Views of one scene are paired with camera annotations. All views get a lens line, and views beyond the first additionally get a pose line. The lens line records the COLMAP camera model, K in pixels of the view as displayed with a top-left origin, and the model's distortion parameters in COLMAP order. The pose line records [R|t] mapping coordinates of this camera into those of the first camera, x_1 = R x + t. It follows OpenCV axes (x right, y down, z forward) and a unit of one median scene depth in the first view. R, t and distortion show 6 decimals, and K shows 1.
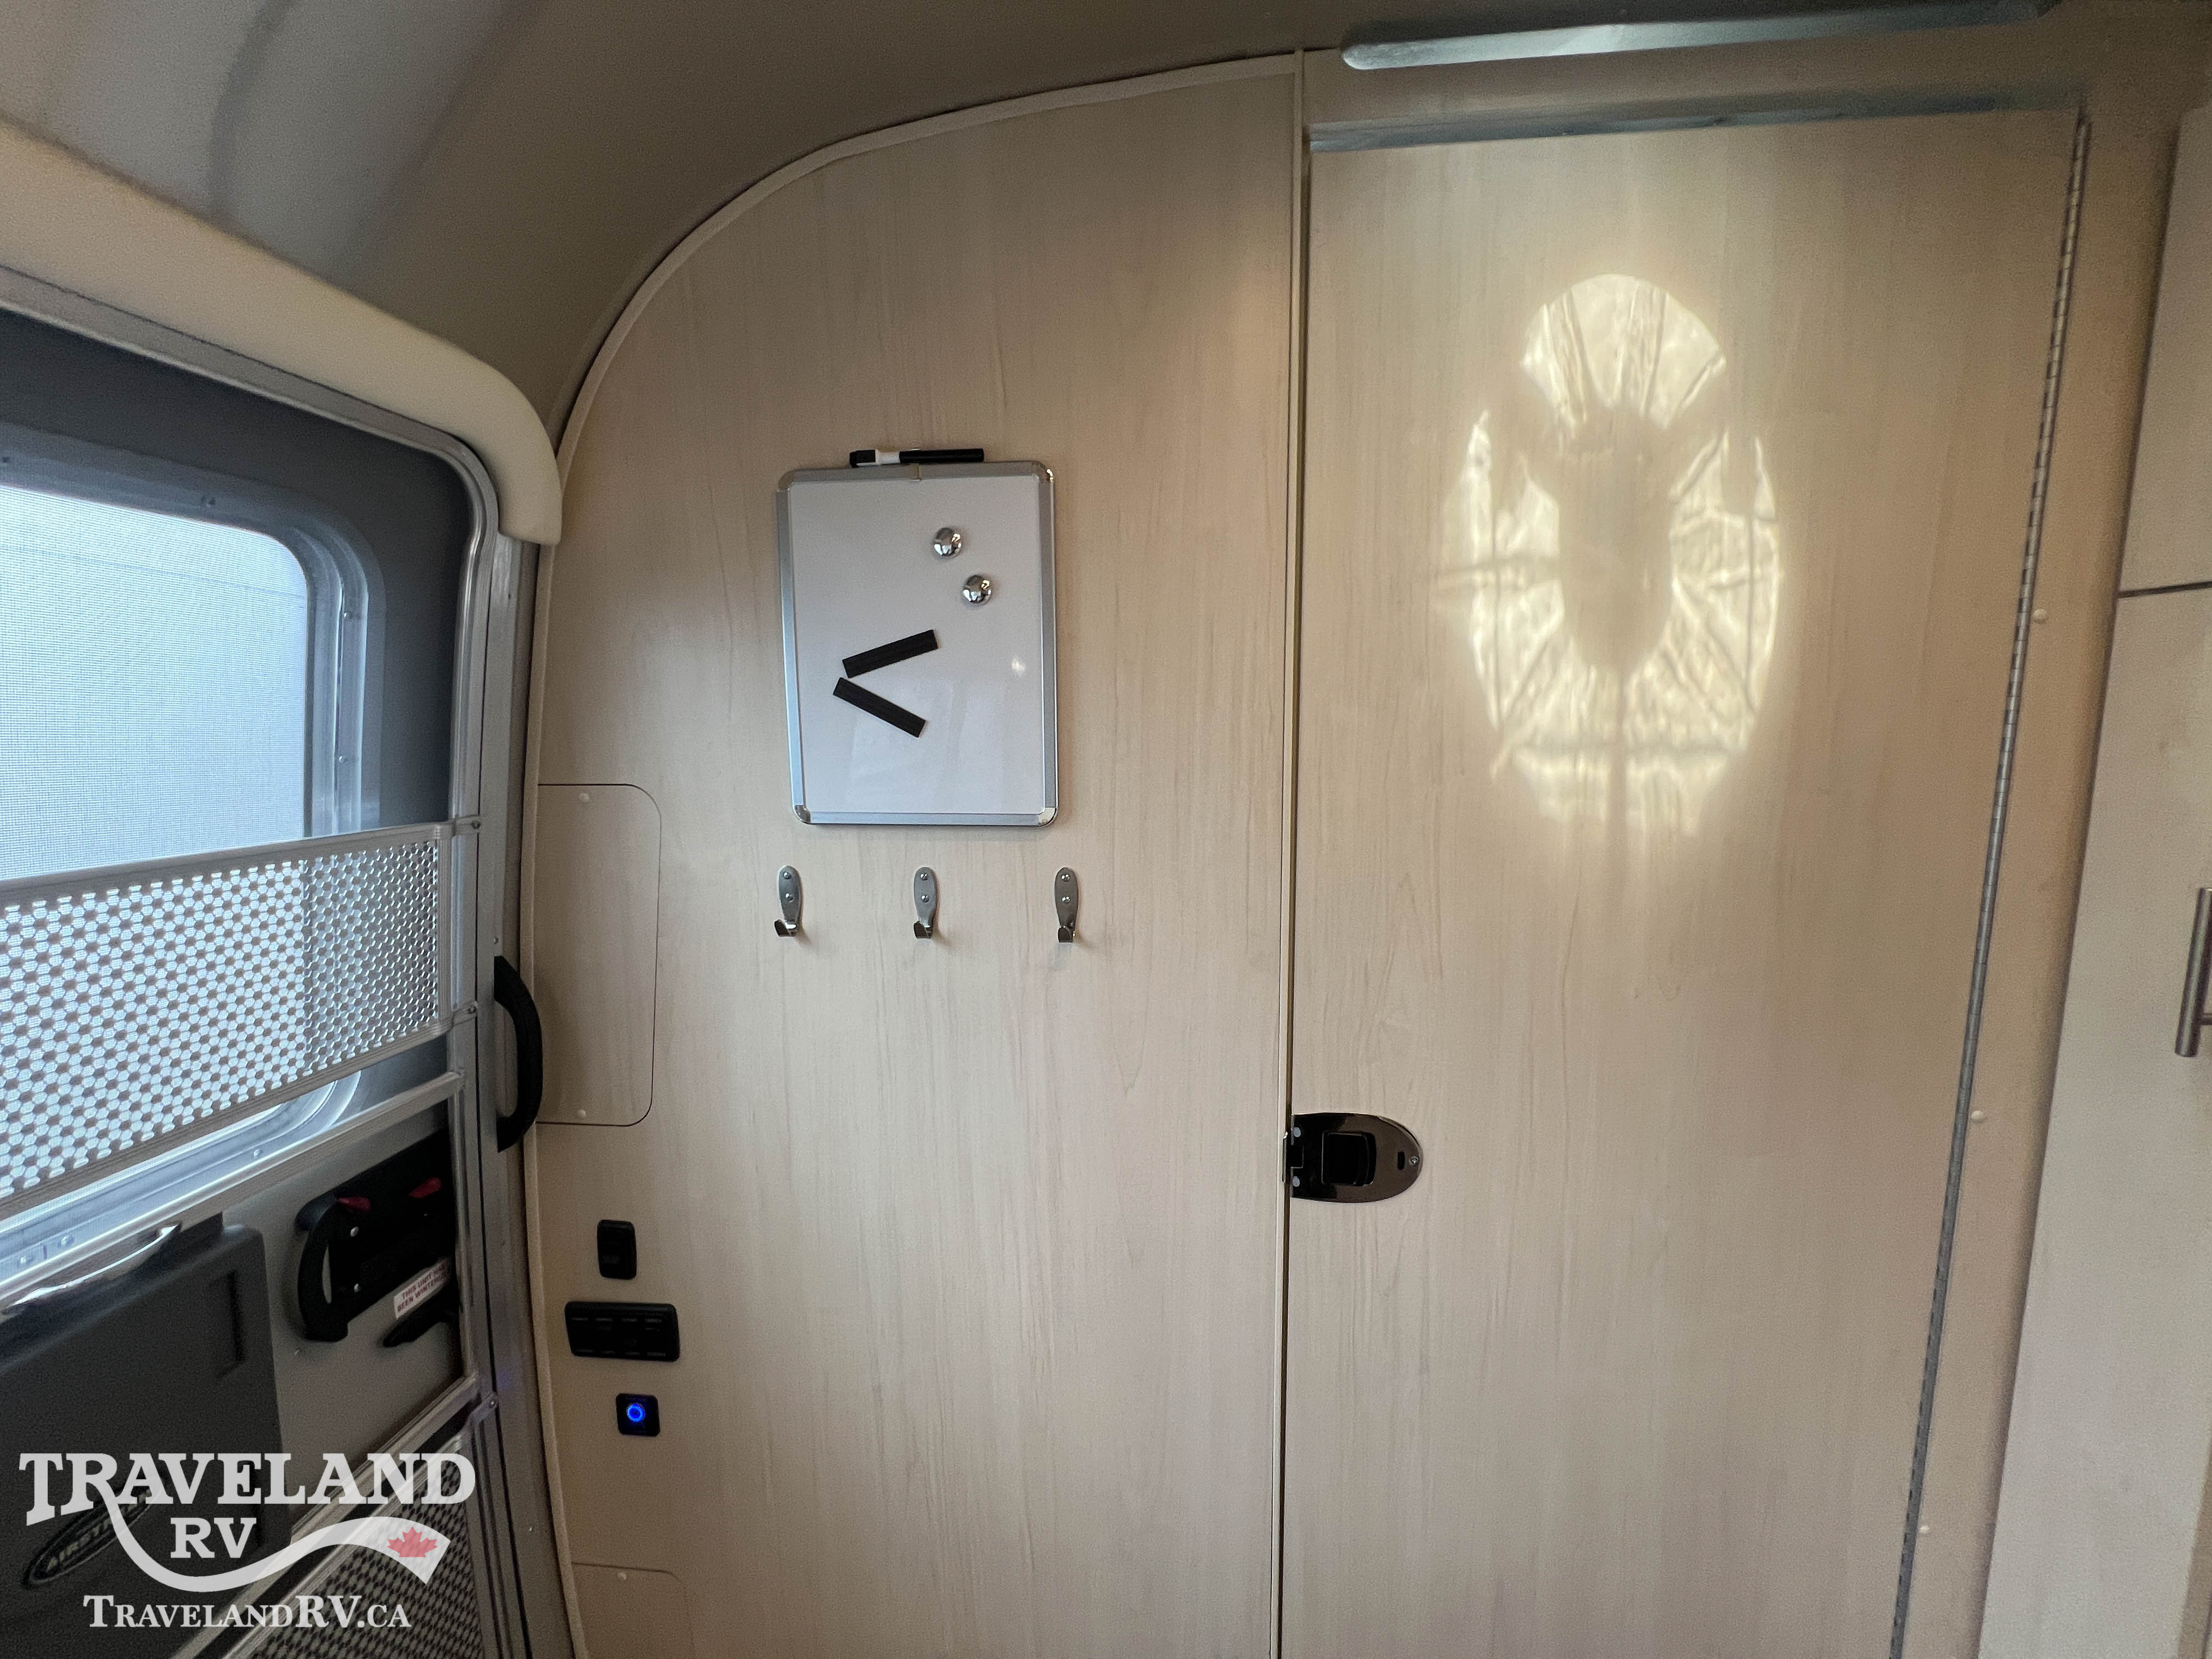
lens RADIAL K [[884.1, 0, 1103.9], [0, 884.1, 827.4], [0, 0, 1]] dist [-0.002947, 0.000083]
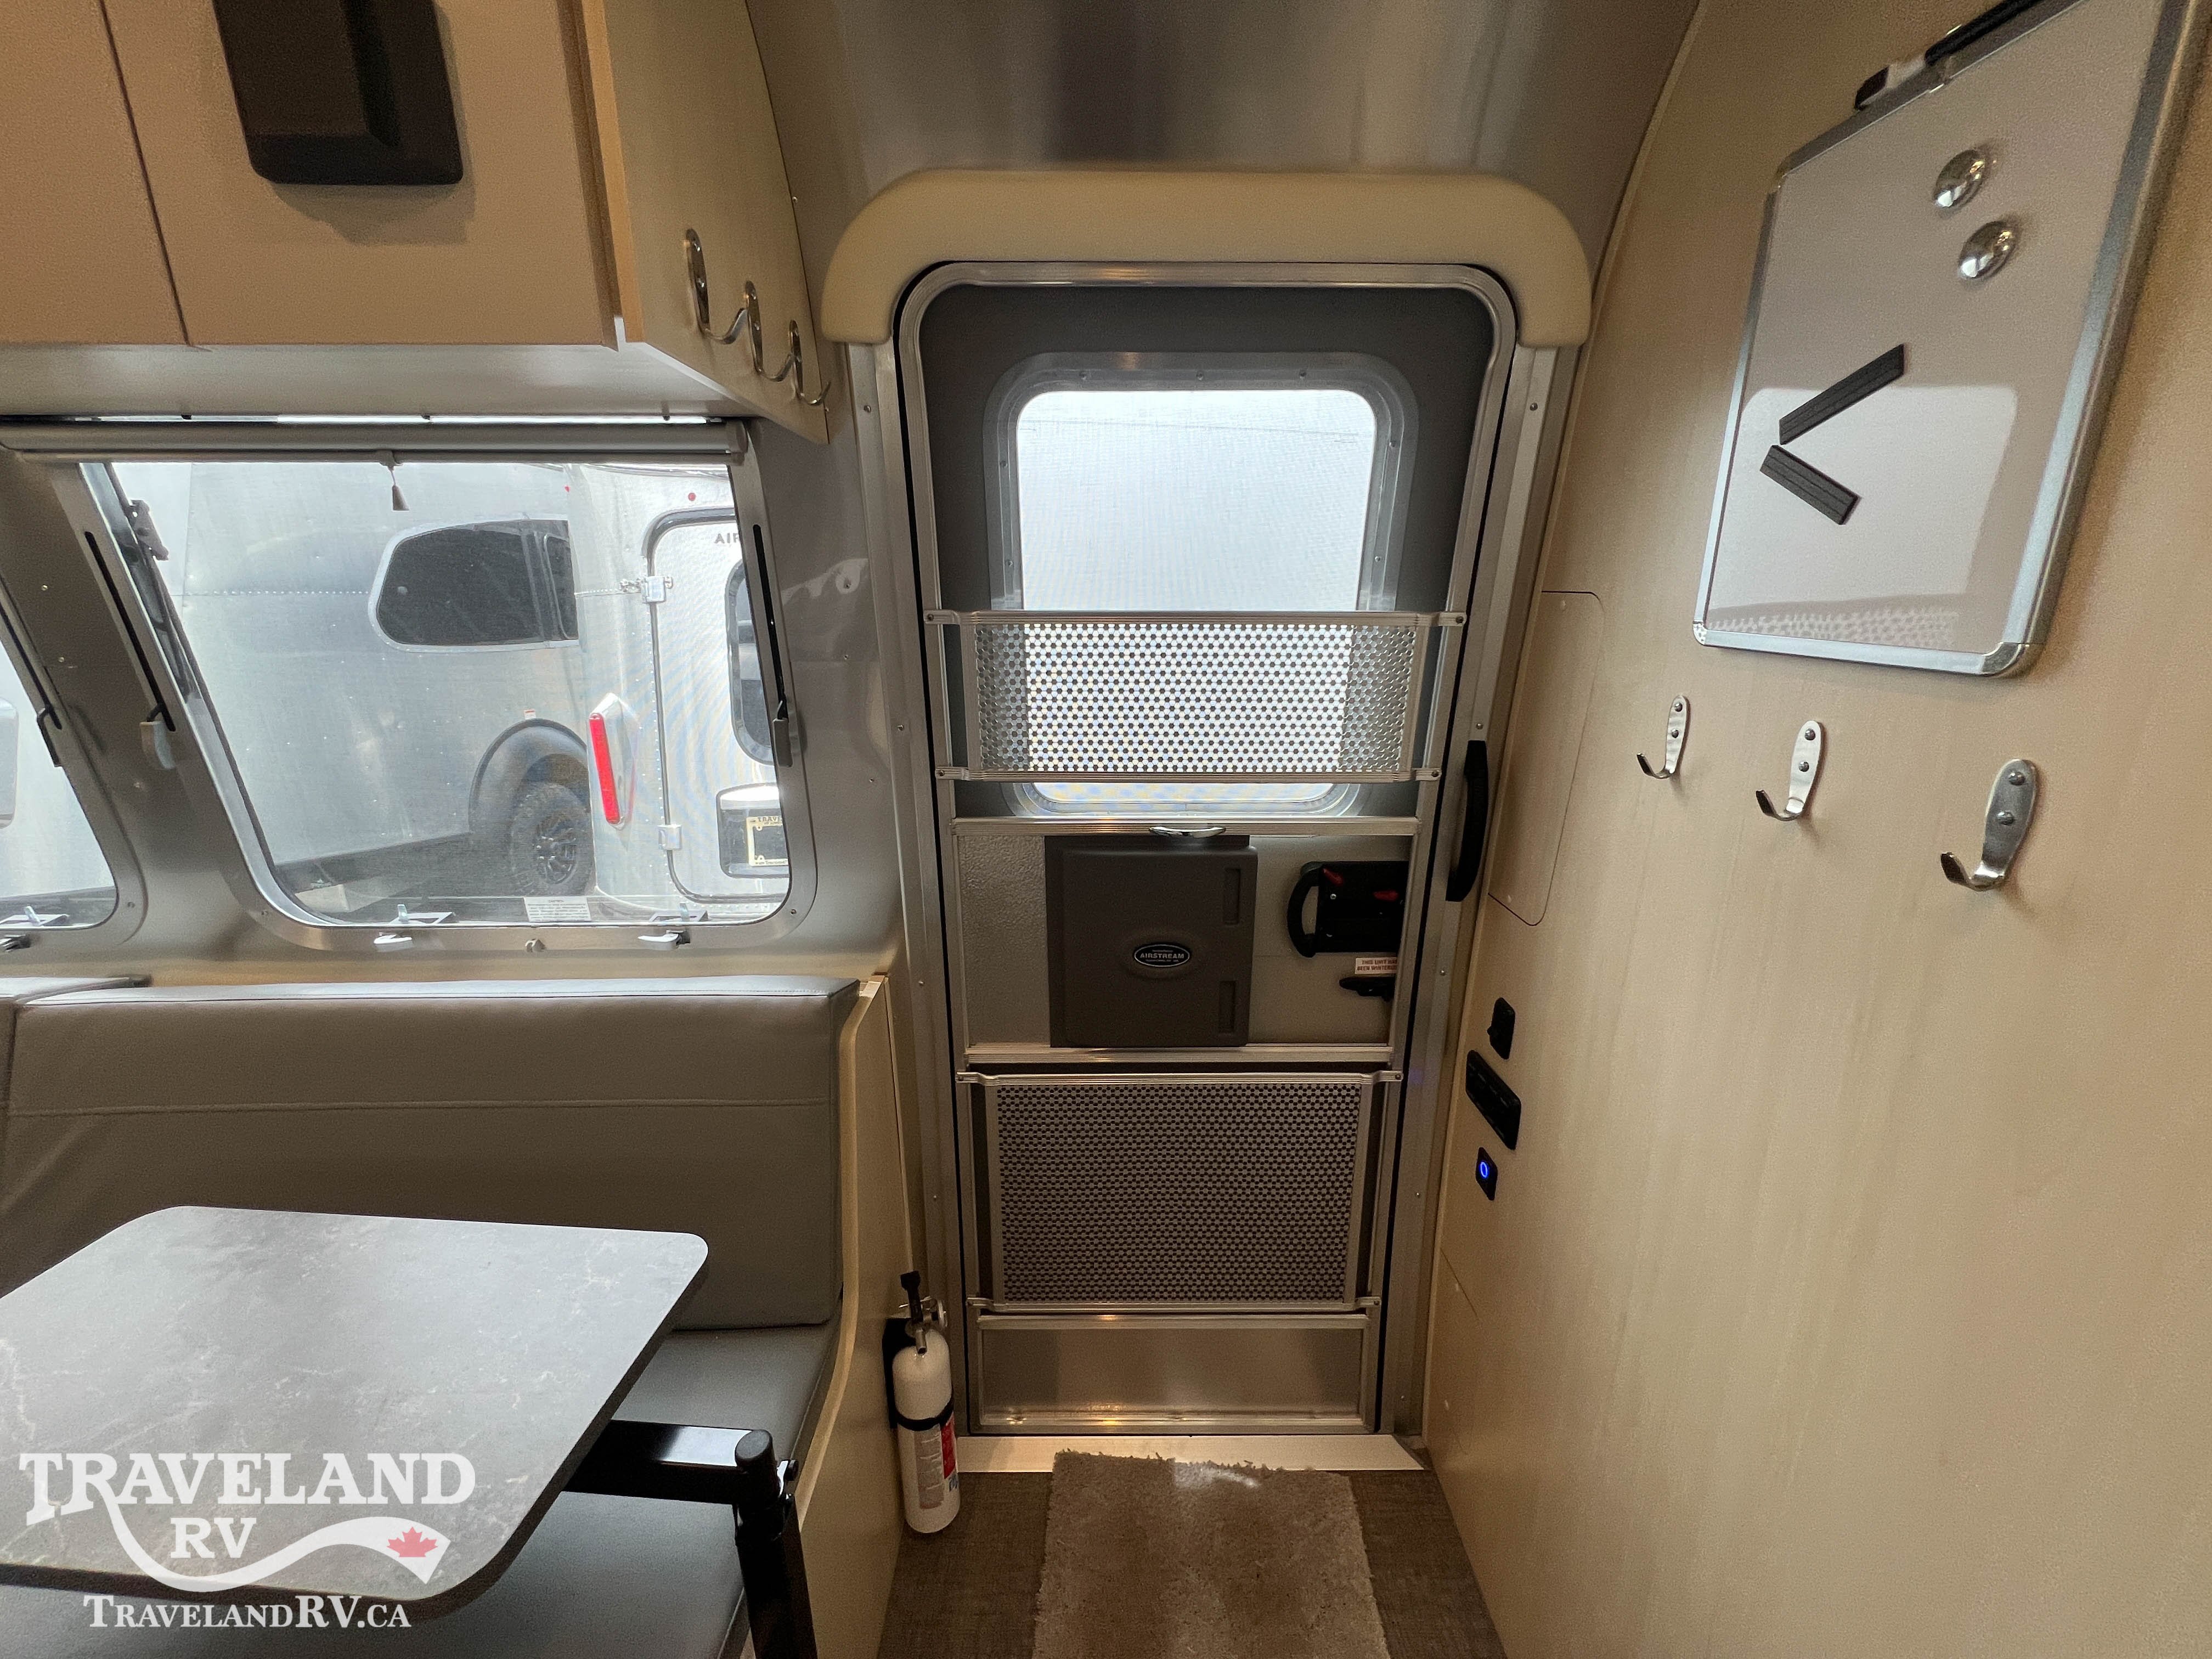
lens RADIAL K [[882.5, 0, 1106.6], [0, 882.5, 821.8], [0, 0, 1]] dist [-0.002308, -0.000193]
pose [[0.125617, 0.271063, -0.954330, 0.421809], [-0.130375, 0.958117, 0.254977, 0.017401], [0.983475, 0.092392, 0.155696, 0.363444]]
